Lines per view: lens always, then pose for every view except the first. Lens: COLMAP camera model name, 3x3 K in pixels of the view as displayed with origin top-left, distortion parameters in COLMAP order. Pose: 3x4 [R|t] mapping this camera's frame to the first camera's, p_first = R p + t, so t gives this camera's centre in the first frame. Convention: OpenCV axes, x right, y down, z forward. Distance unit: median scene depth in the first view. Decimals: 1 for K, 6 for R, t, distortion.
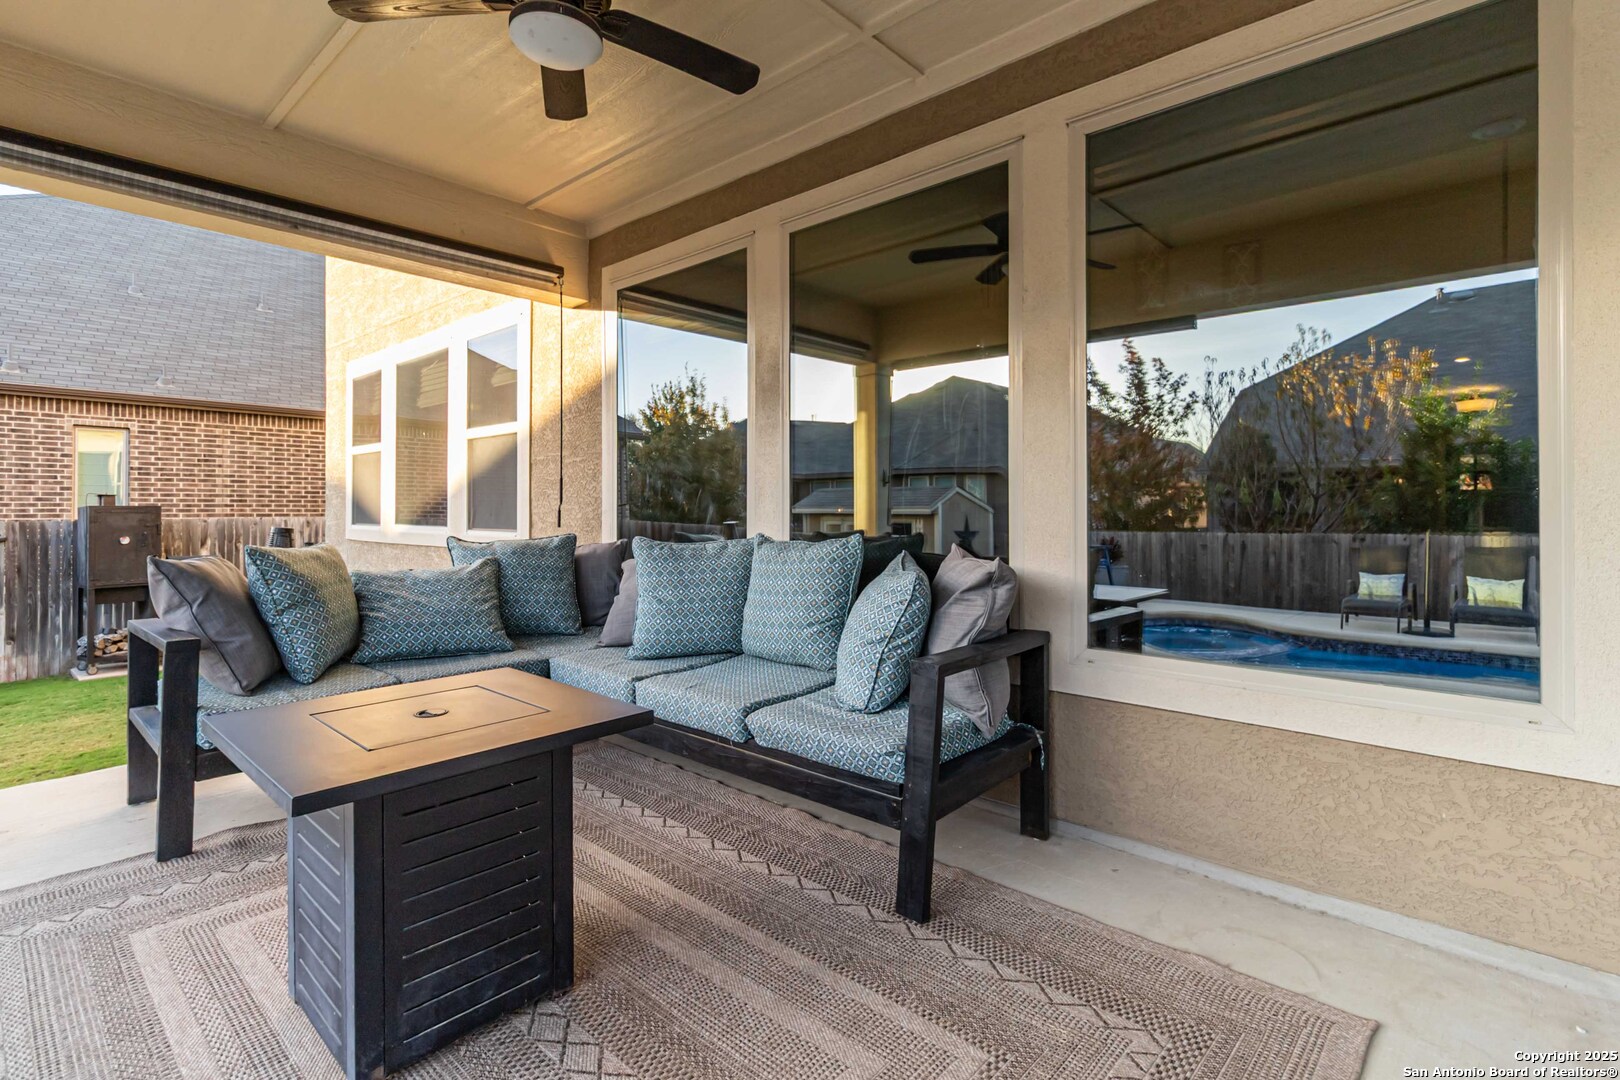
lens RADIAL K [[777.2, 0, 816.6], [0, 777.2, 516.4], [0, 0, 1]] dist [0.000409, 0.001511]
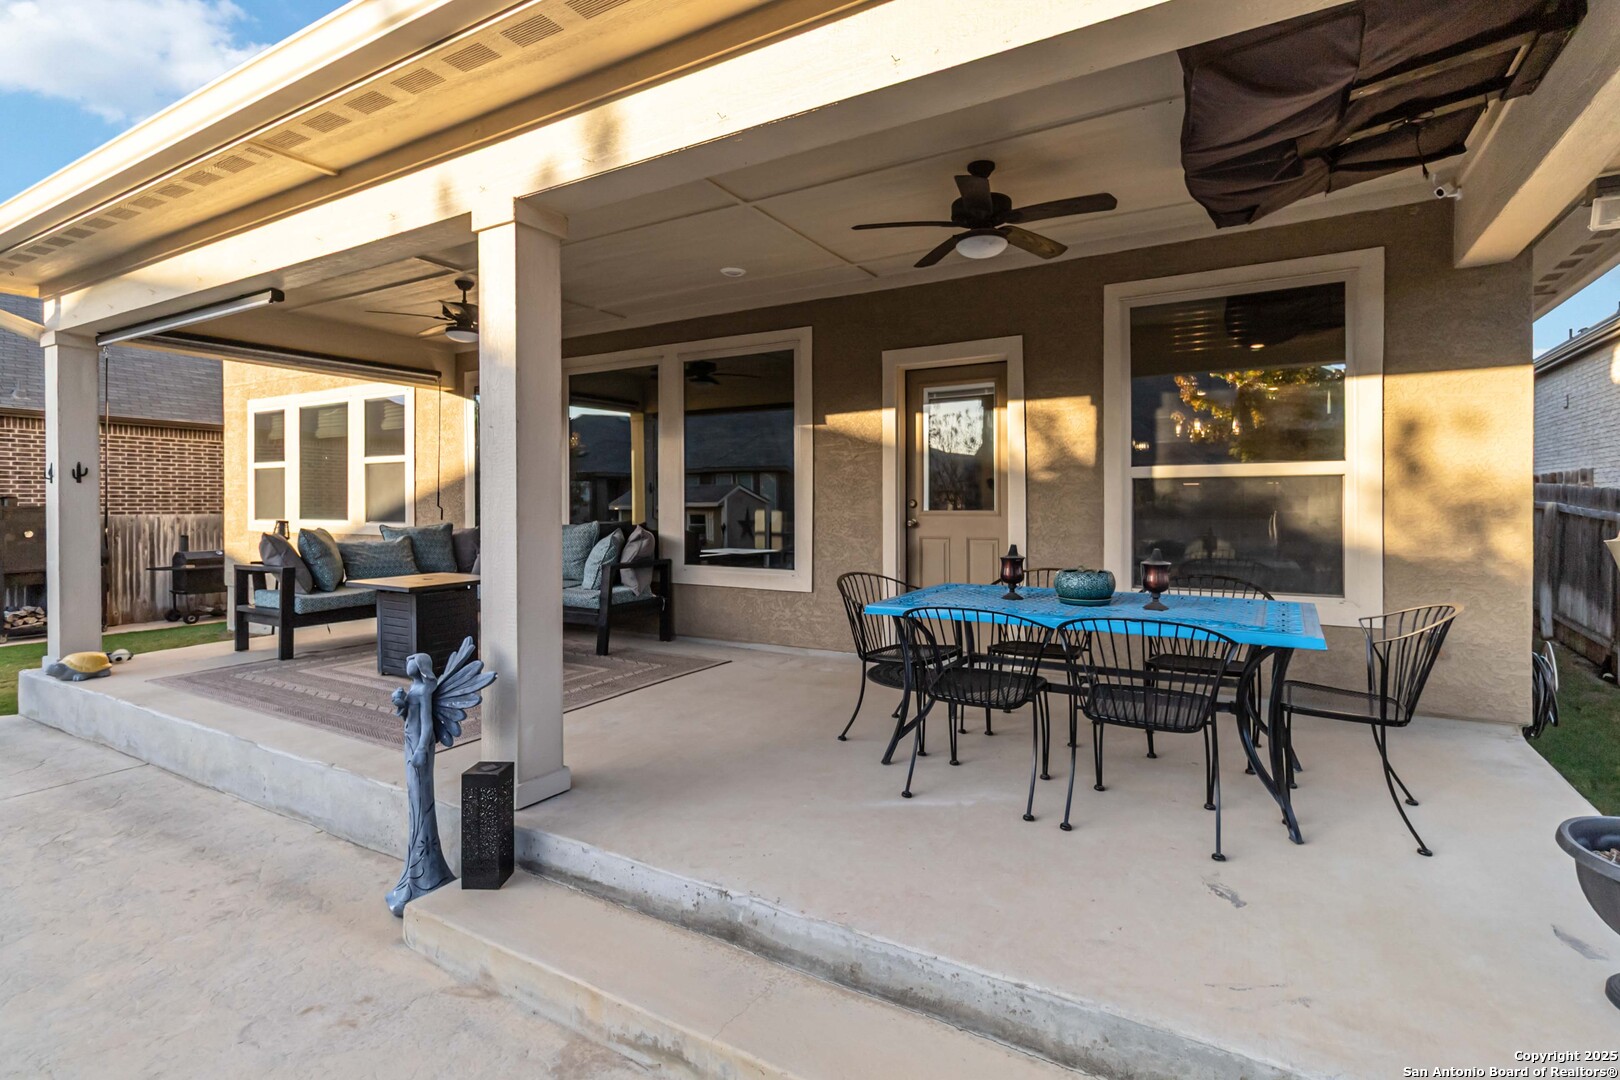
lens RADIAL K [[777.2, 0, 816.6], [0, 777.2, 516.4], [0, 0, 1]] dist [0.000409, 0.001511]
pose [[0.978659, -0.006192, 0.205400, 0.169175], [0.004512, 0.999952, 0.008645, -0.005423], [-0.205443, -0.007534, 0.978640, -1.053815]]
